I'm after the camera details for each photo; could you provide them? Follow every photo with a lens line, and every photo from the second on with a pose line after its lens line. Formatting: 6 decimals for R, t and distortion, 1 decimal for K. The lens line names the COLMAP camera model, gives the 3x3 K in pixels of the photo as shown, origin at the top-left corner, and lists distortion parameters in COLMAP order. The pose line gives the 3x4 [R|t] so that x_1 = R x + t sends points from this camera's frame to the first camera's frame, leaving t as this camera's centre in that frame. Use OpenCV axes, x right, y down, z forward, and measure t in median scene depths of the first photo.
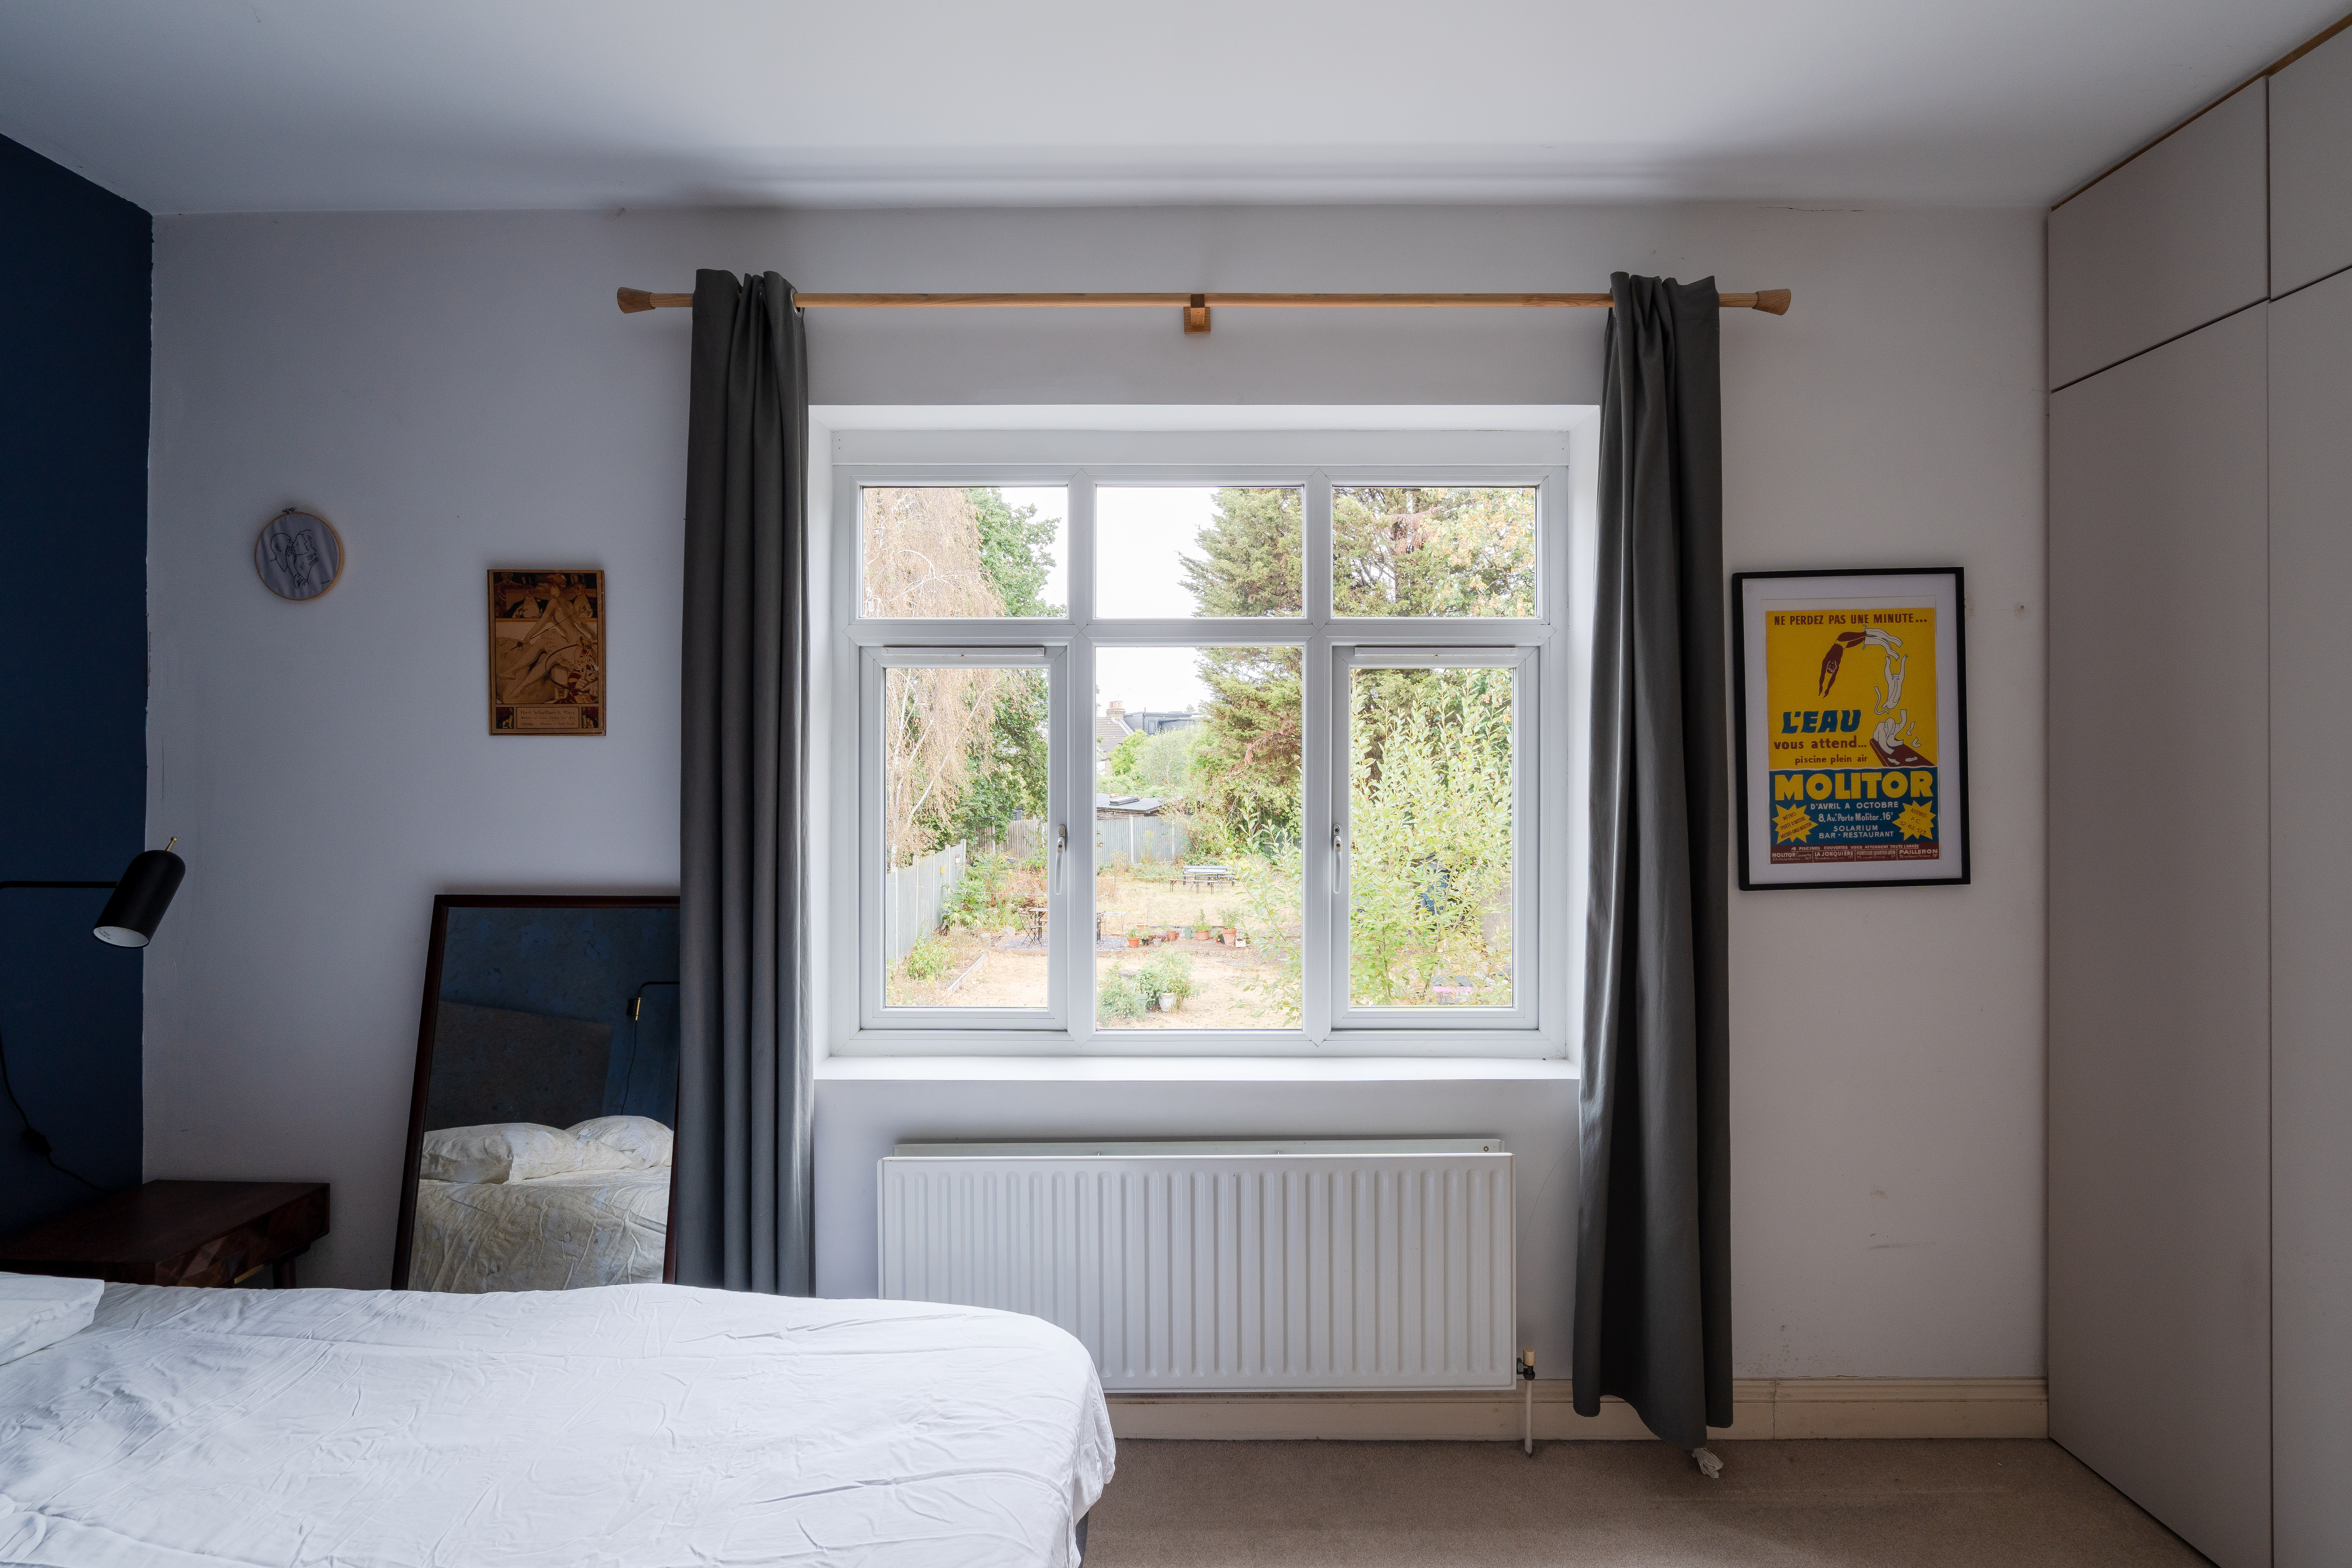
lens RADIAL K [[1107.9, 0, 1186.6], [0, 1107.9, 771.2], [0, 0, 1]] dist [-0.004201, 0.000859]
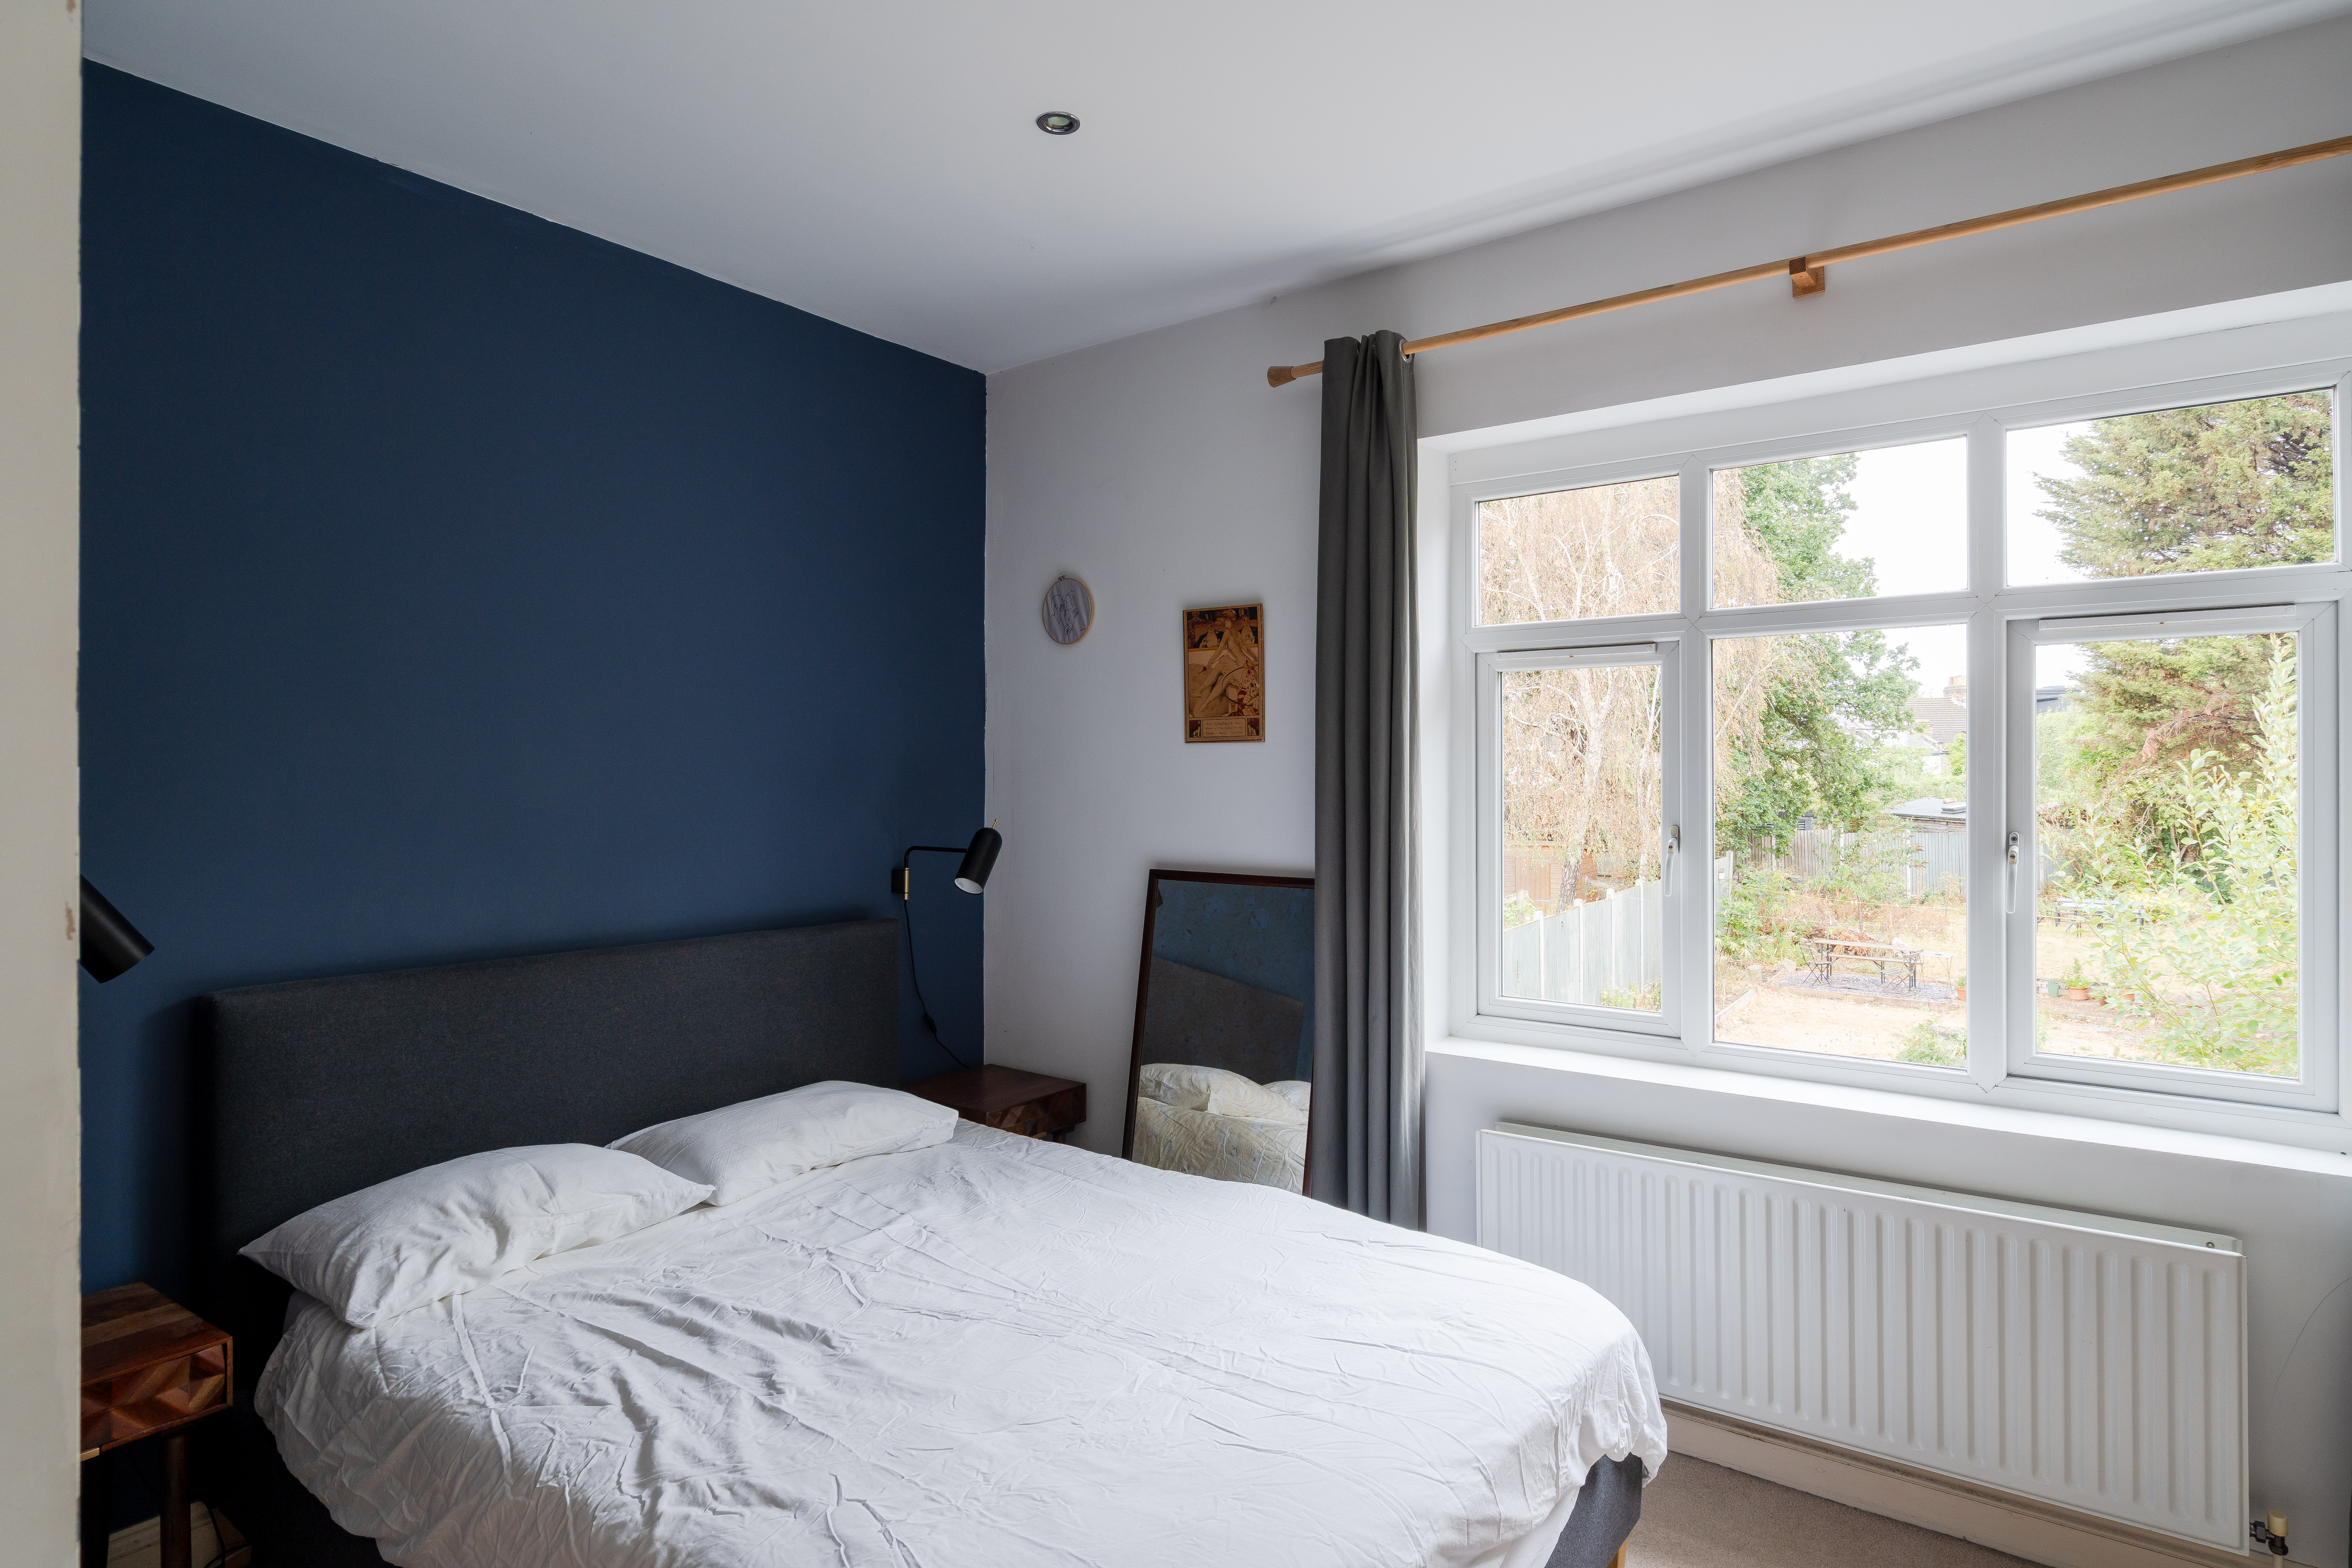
lens RADIAL K [[1262.7, 0, 1180.7], [0, 1262.7, 771.9], [0, 0, 1]] dist [-0.003679, 0.000626]
pose [[0.813029, -0.002739, -0.582217, 0.196473], [0.003544, 0.999994, 0.000246, -0.000310], [0.582213, -0.002263, 0.813033, -0.161784]]
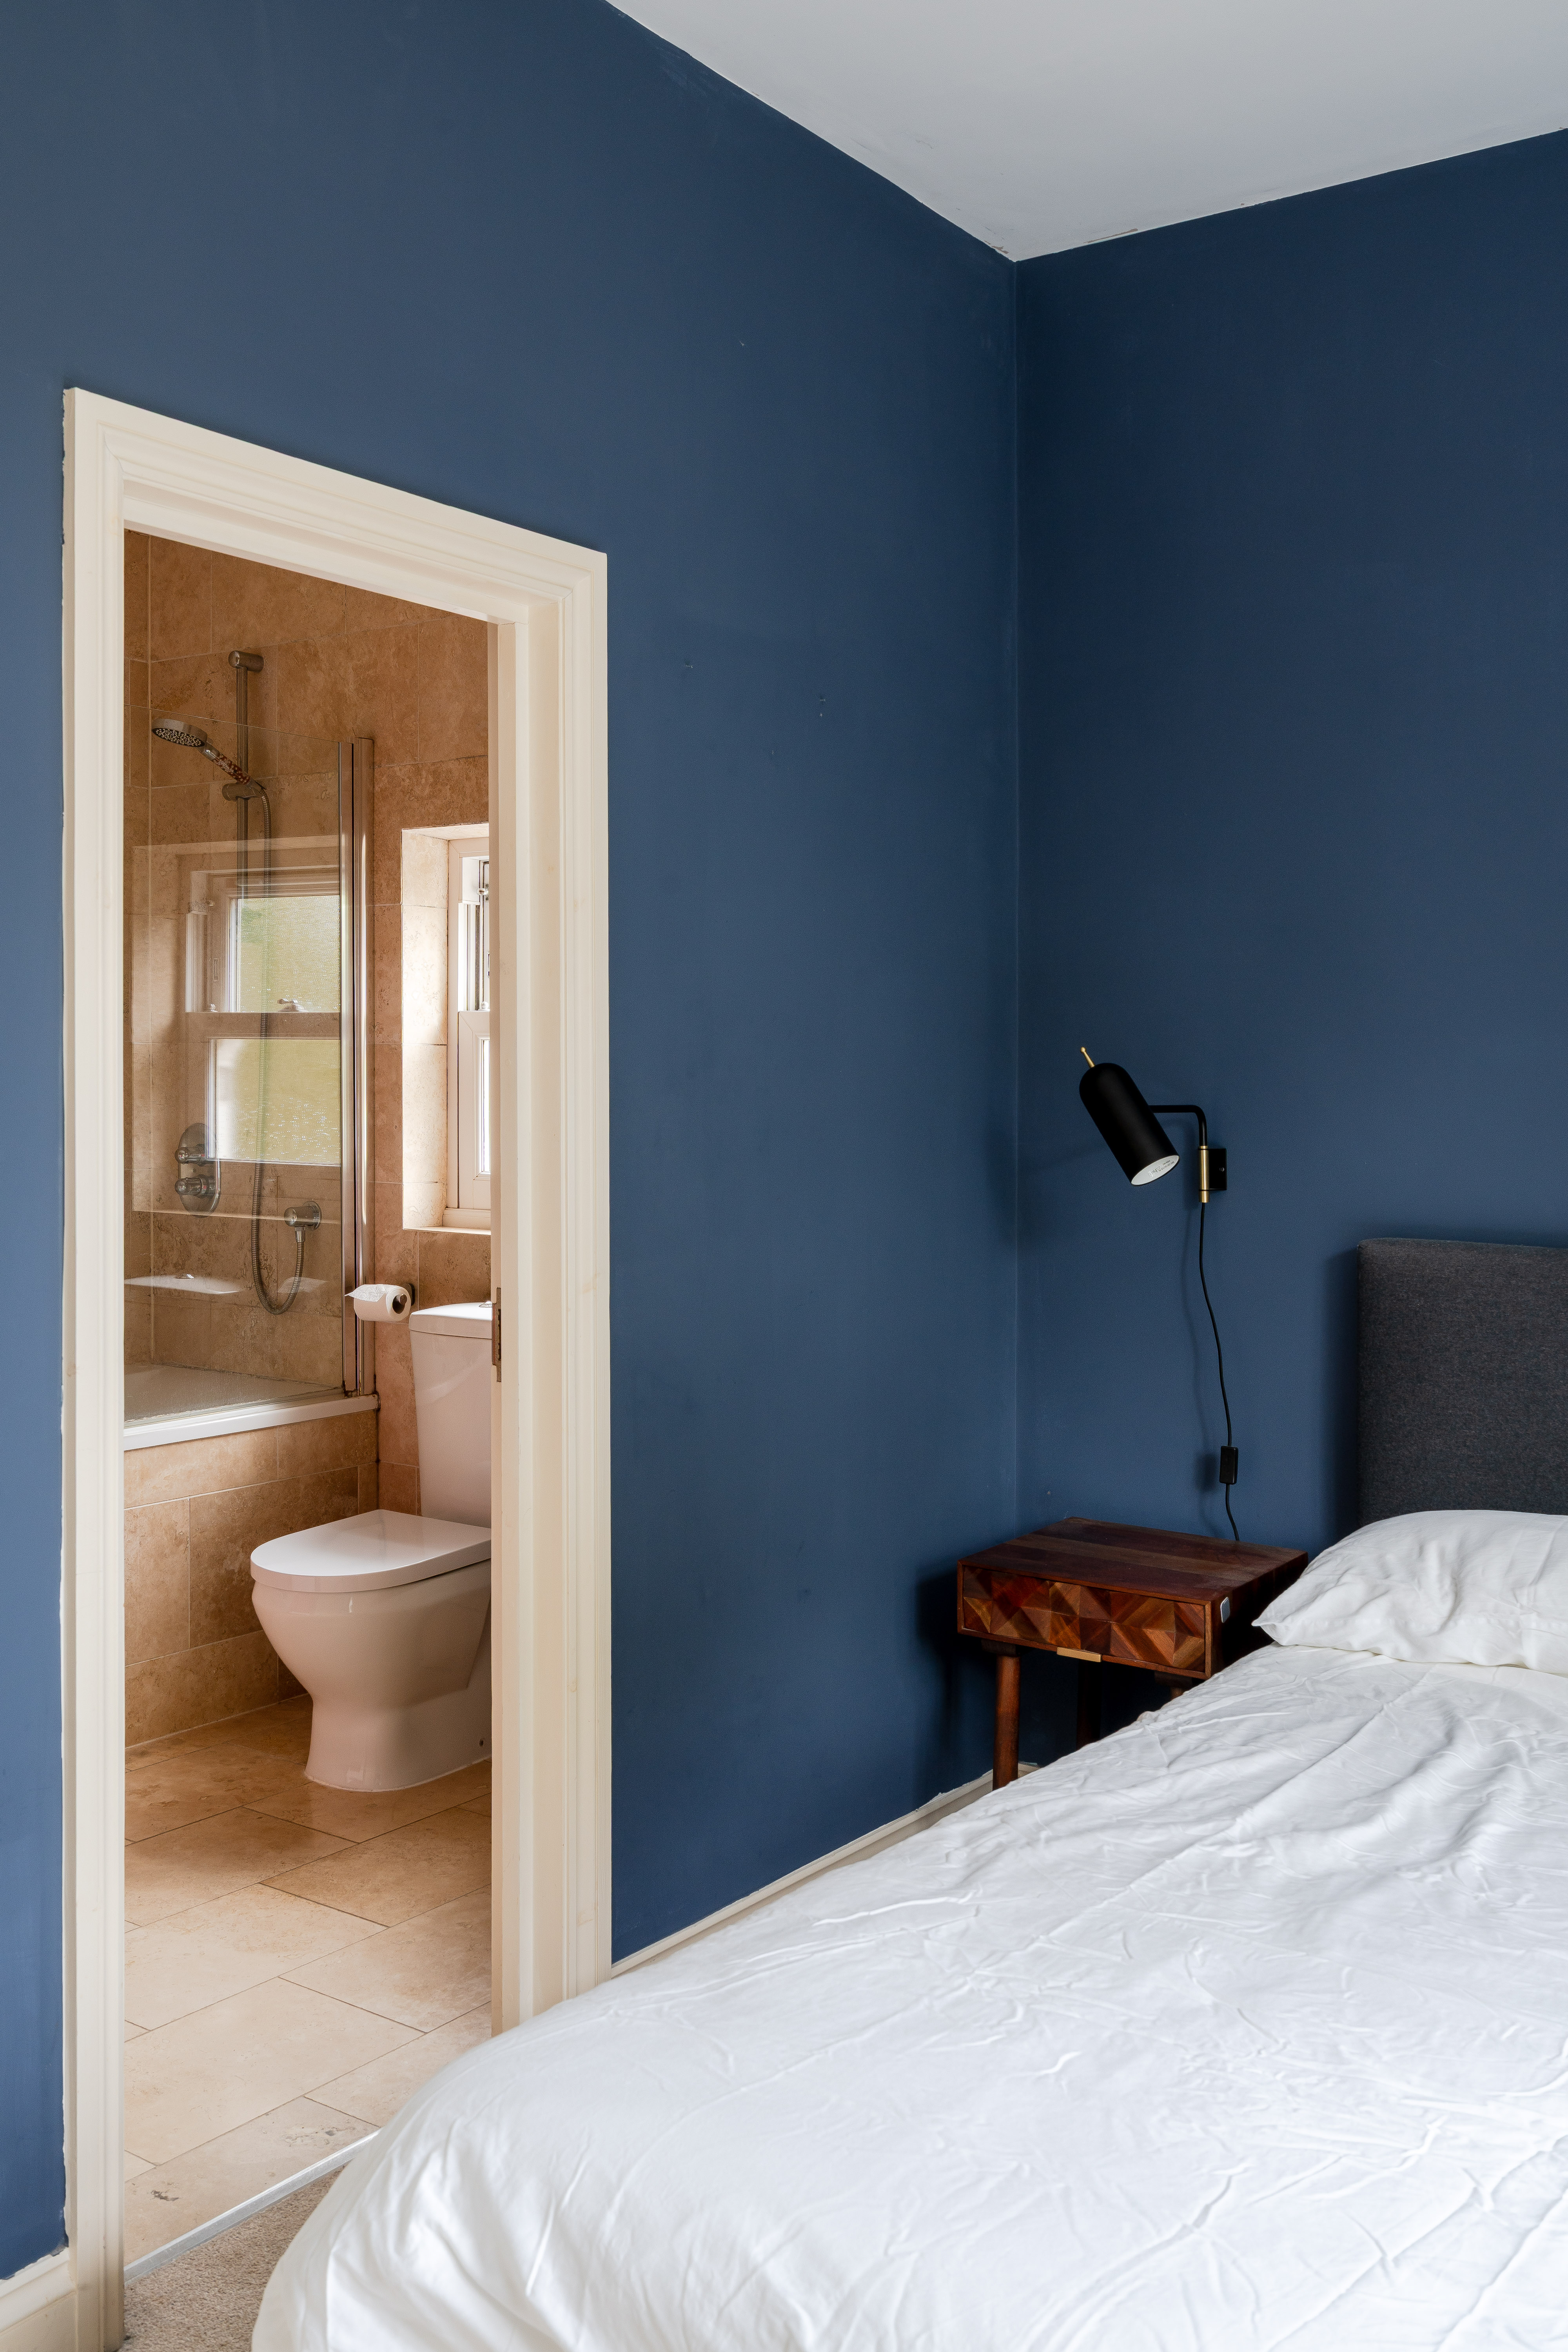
lens RADIAL K [[2145.0, 0, 775.7], [0, 2145.0, 1115.4], [0, 0, 1]] dist [-0.004429, 0.010708]
pose [[-0.583080, 0.009744, -0.812356, 0.366236], [-0.007735, 0.999816, 0.017545, 0.064460], [0.812378, 0.016514, -0.582897, 0.655568]]
